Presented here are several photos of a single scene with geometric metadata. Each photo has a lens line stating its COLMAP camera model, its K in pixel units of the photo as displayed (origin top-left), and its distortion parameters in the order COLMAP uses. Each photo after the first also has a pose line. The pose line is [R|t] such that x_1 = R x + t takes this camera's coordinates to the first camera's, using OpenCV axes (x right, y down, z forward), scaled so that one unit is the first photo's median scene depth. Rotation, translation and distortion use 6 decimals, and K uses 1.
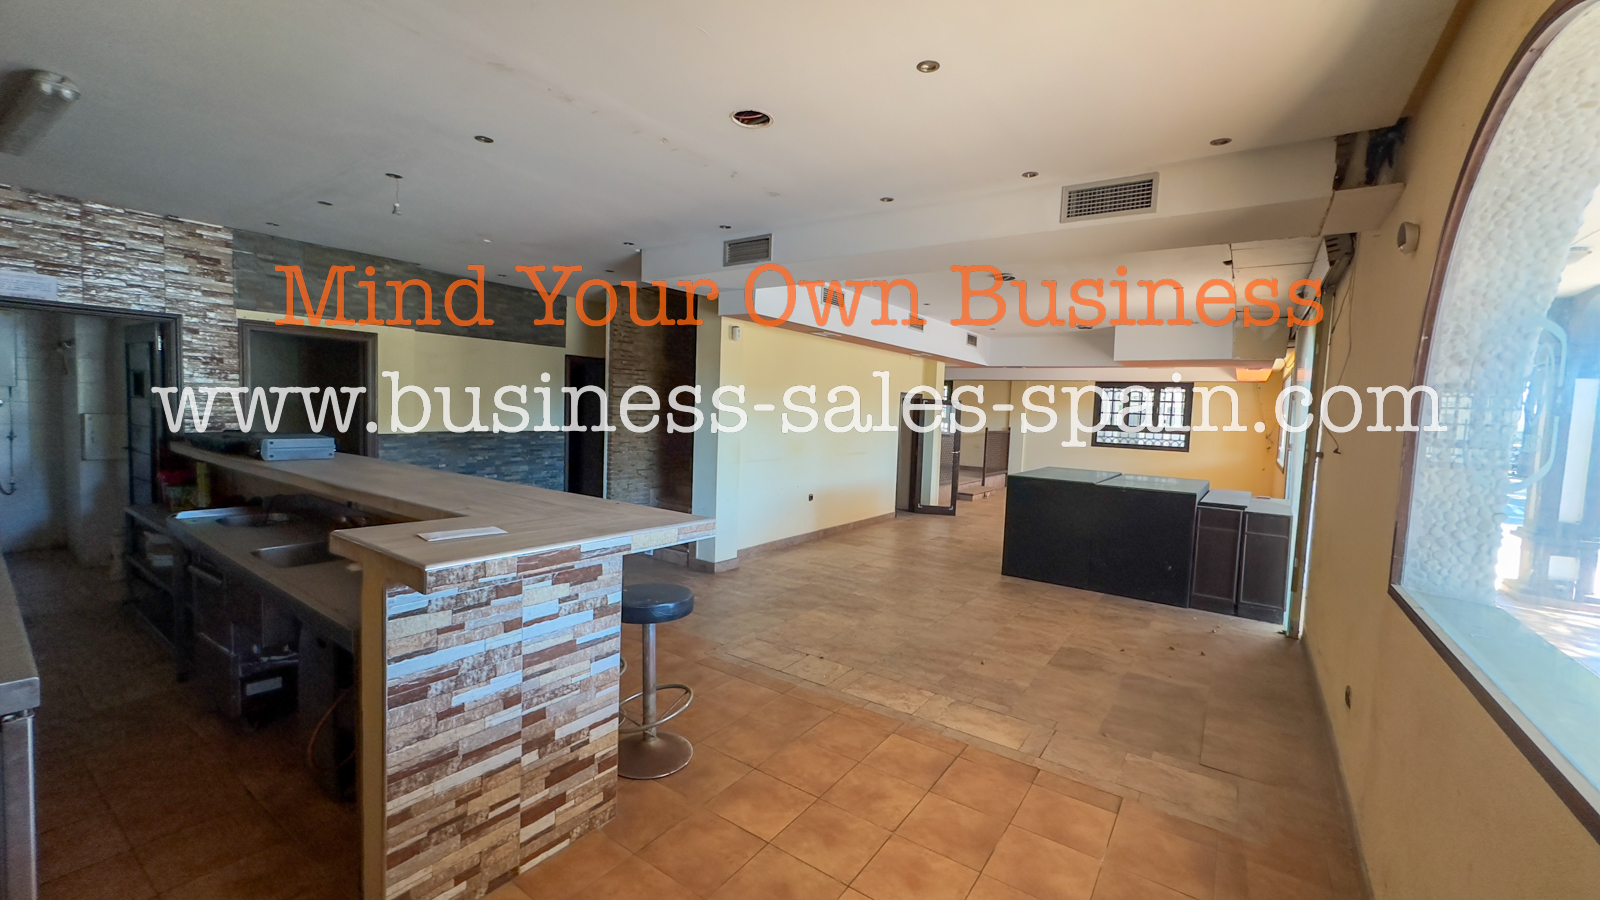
lens RADIAL K [[637.1, 0, 797.8], [0, 637.1, 448.1], [0, 0, 1]] dist [-0.001397, -0.000153]
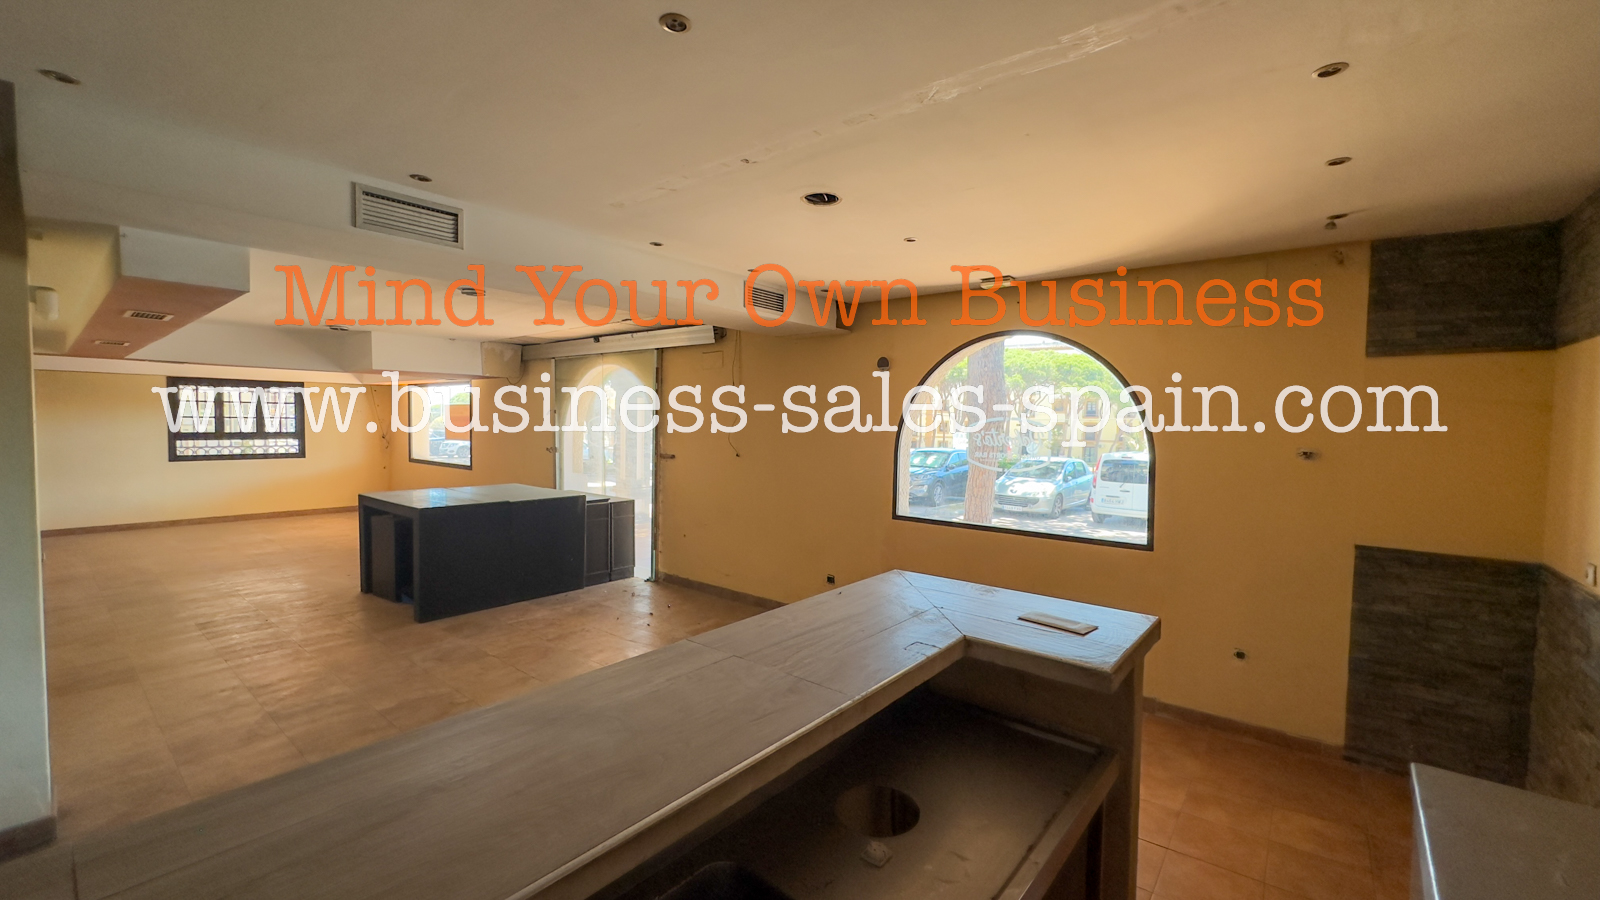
lens RADIAL K [[637.1, 0, 797.8], [0, 637.1, 448.1], [0, 0, 1]] dist [-0.001397, -0.000153]
pose [[0.066863, -0.078066, 0.994704, -0.539136], [0.049688, 0.995958, 0.074824, -0.086173], [-0.996524, 0.044422, 0.070471, 0.460836]]
